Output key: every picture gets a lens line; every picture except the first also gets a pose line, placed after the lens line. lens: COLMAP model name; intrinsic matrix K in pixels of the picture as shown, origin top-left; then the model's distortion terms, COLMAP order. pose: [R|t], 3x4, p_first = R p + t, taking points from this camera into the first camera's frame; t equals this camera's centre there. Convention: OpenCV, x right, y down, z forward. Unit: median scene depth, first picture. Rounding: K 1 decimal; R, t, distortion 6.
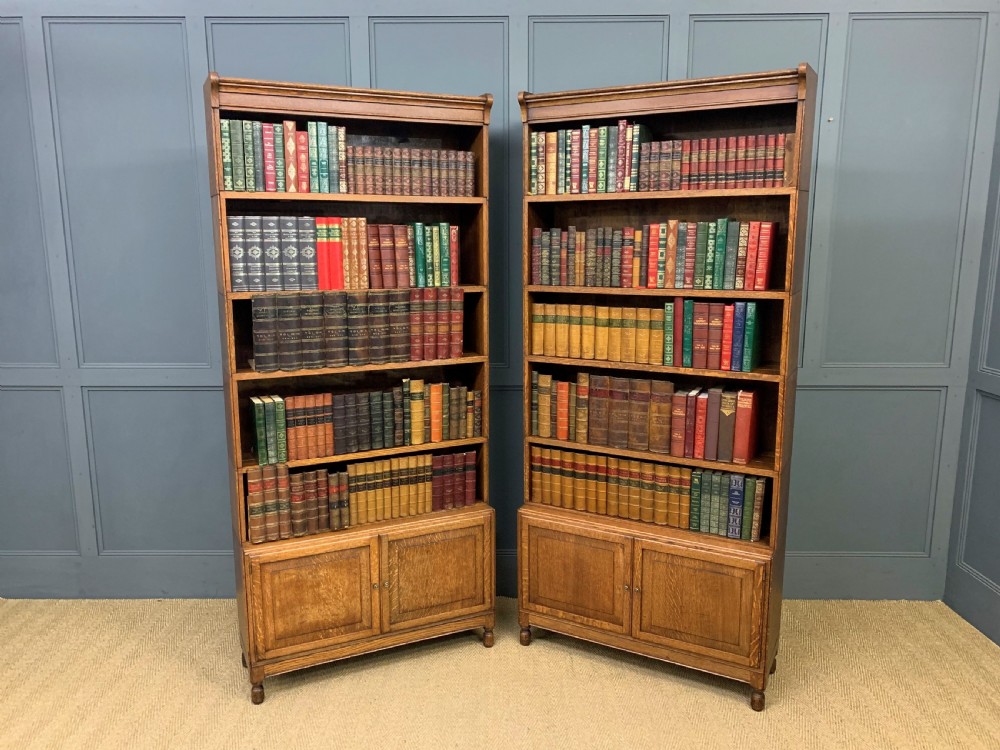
lens RADIAL K [[761.4, 0, 493.6], [0, 761.4, 375.9], [0, 0, 1]] dist [0.124452, -0.284486]
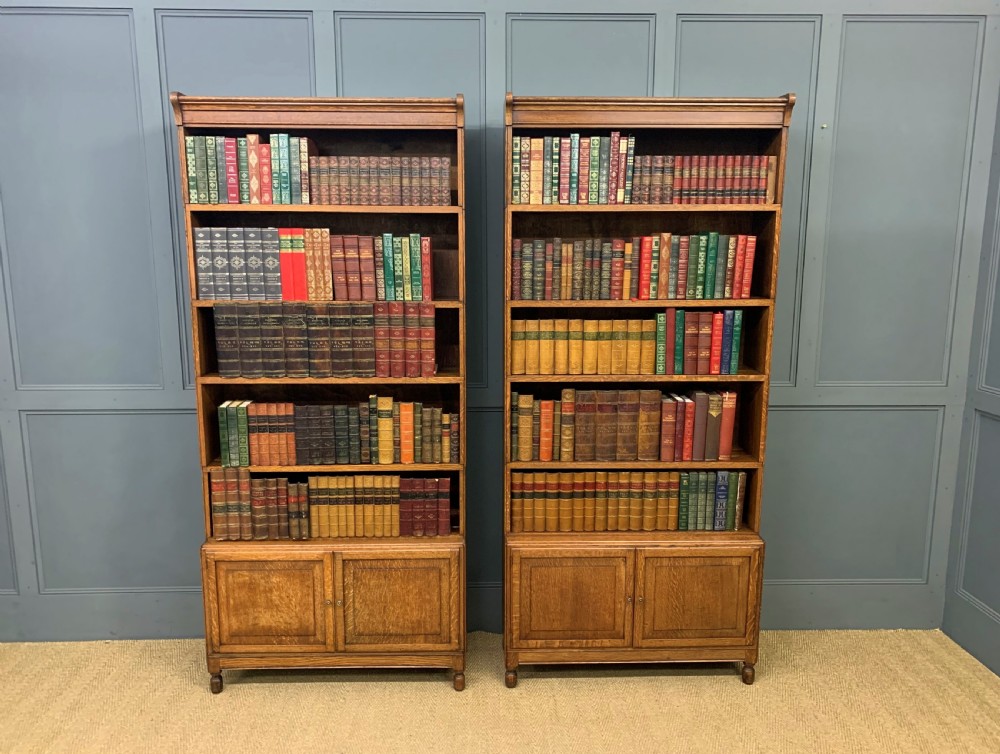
lens RADIAL K [[761.4, 0, 493.6], [0, 761.4, 377.9], [0, 0, 1]] dist [0.124452, -0.284486]
pose [[0.863568, -0.083923, 0.497199, -0.462619], [0.088126, 0.995996, 0.015053, -0.042945], [-0.496471, 0.030817, 0.867506, 0.216722]]
